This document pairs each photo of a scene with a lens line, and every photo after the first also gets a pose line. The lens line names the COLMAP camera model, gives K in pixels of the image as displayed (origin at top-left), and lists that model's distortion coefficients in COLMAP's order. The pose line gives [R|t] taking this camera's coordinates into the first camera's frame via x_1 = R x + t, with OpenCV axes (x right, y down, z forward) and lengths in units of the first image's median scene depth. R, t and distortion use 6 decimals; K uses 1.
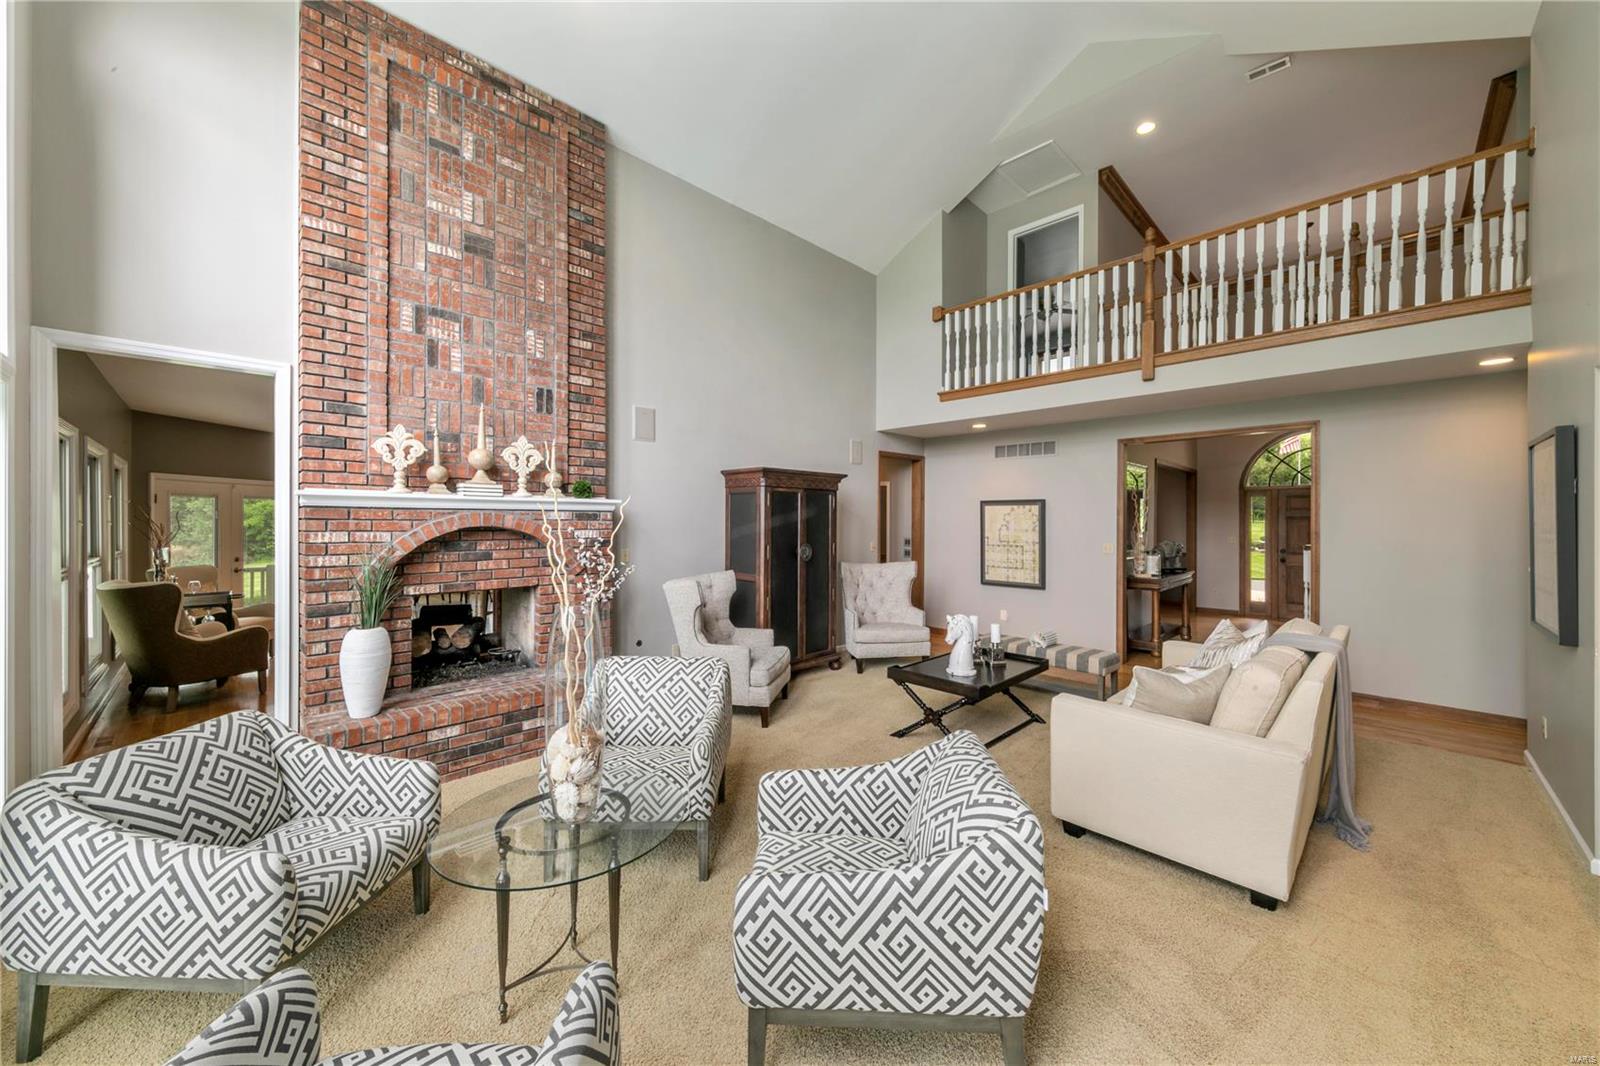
lens RADIAL K [[578.9, 0, 806.9], [0, 578.9, 524.4], [0, 0, 1]] dist [0.001187, 0.000129]
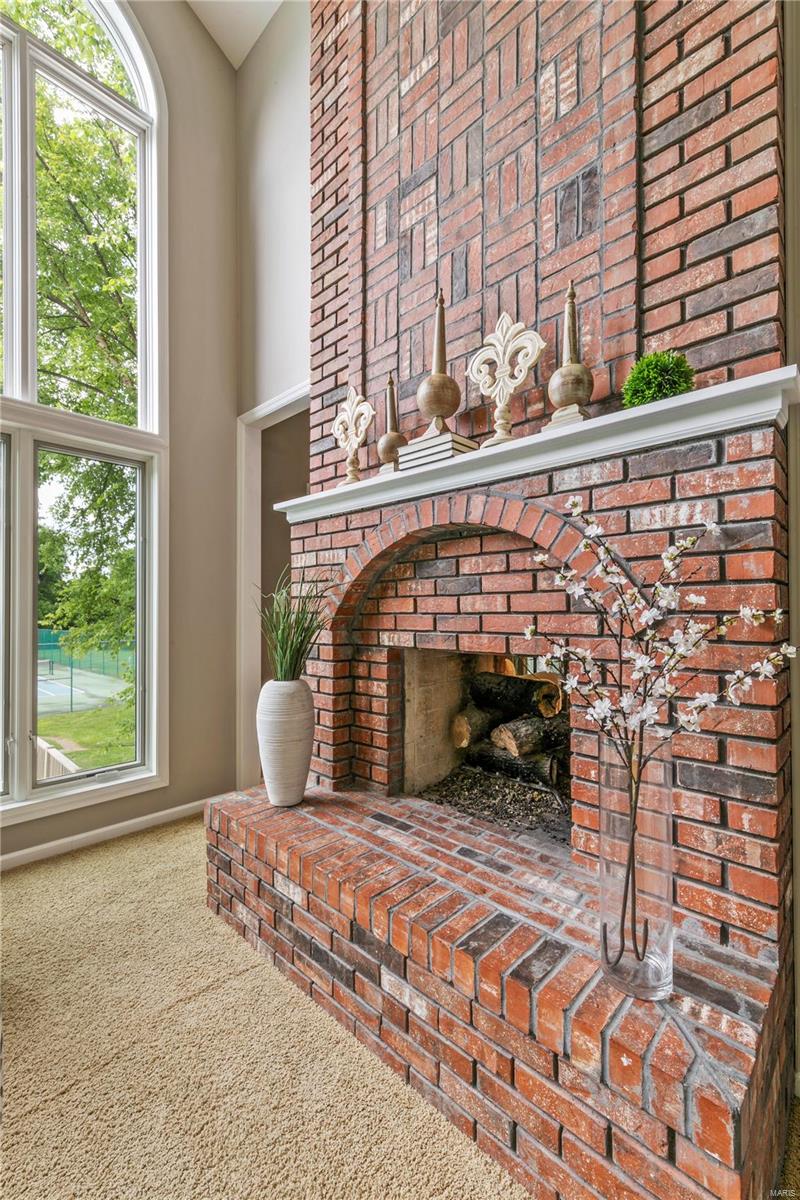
lens RADIAL K [[504.2, 0, 398.7], [0, 504.2, 607.7], [0, 0, 1]] dist [0.002722, 0.000054]
pose [[0.010258, -0.019017, -0.999767, -0.097546], [-0.008576, 0.999781, -0.019106, 0.072591], [0.999911, 0.008770, 0.010093, 0.818293]]
